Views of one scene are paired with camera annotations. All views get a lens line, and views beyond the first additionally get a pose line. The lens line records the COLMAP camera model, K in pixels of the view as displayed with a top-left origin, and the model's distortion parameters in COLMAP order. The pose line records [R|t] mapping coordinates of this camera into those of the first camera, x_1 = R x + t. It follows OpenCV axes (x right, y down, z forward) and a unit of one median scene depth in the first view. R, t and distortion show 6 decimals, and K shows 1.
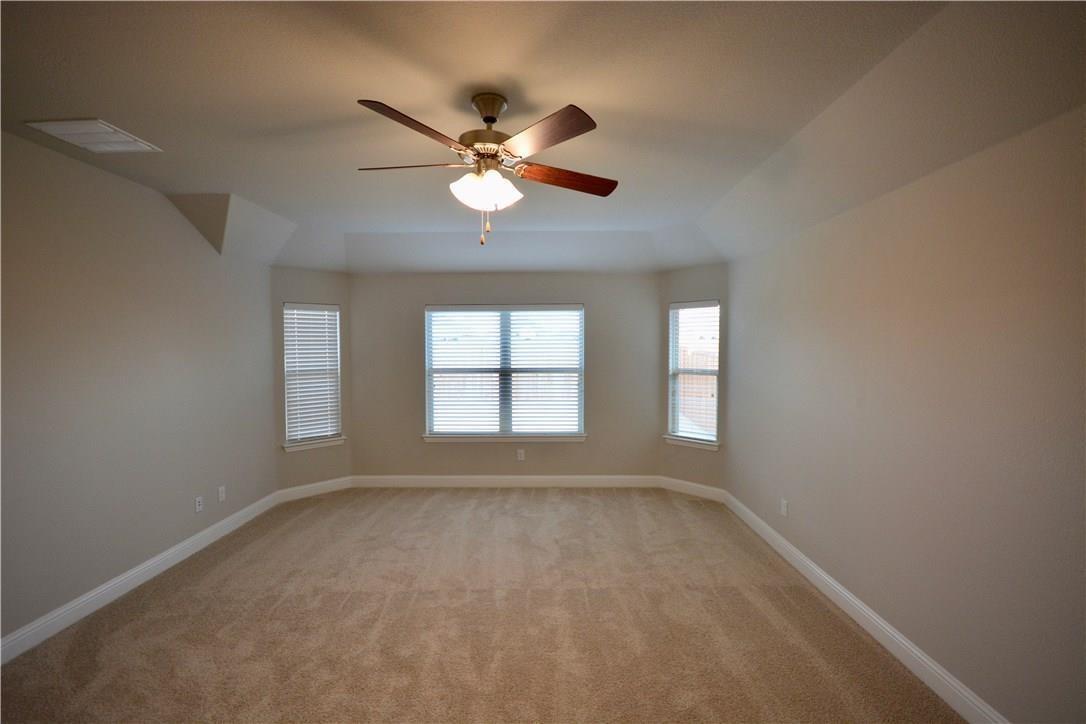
lens RADIAL K [[484.9, 0, 543.0], [0, 484.9, 362.0], [0, 0, 1]] dist [0.001479, -0.008576]
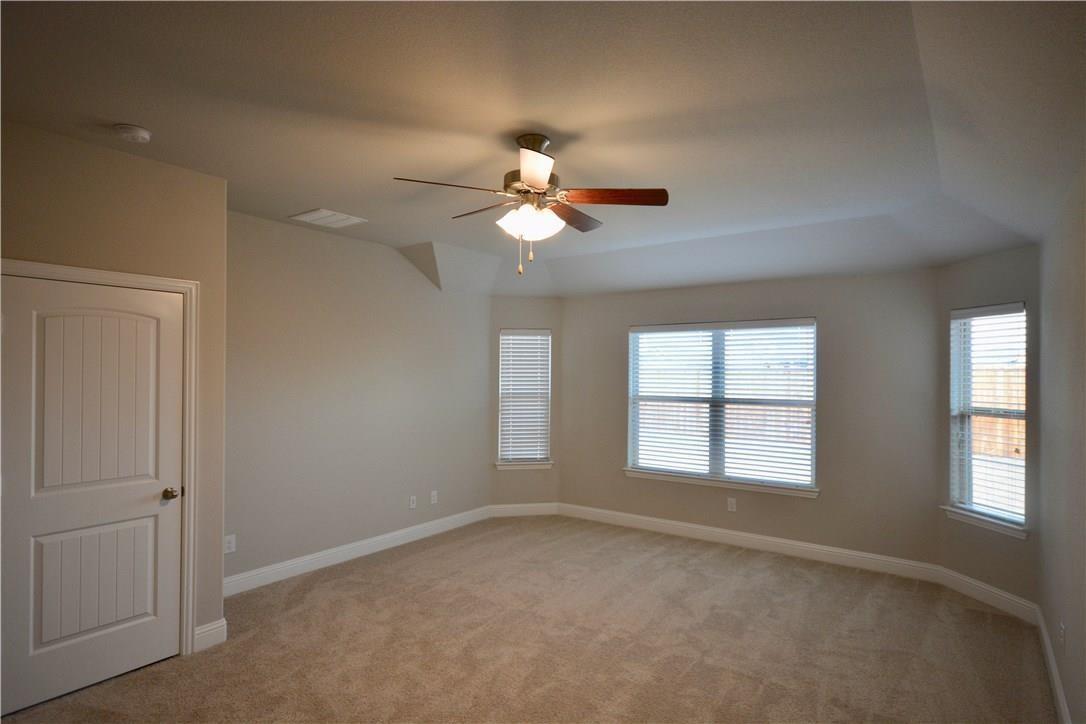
lens RADIAL K [[596.7, 0, 543.0], [0, 596.7, 362.0], [0, 0, 1]] dist [0.000245, 0.001520]
pose [[0.809932, -0.001835, -0.586521, 0.306041], [-0.026650, 0.998847, -0.039927, 0.000146], [0.585918, 0.047969, 0.808949, -0.009336]]
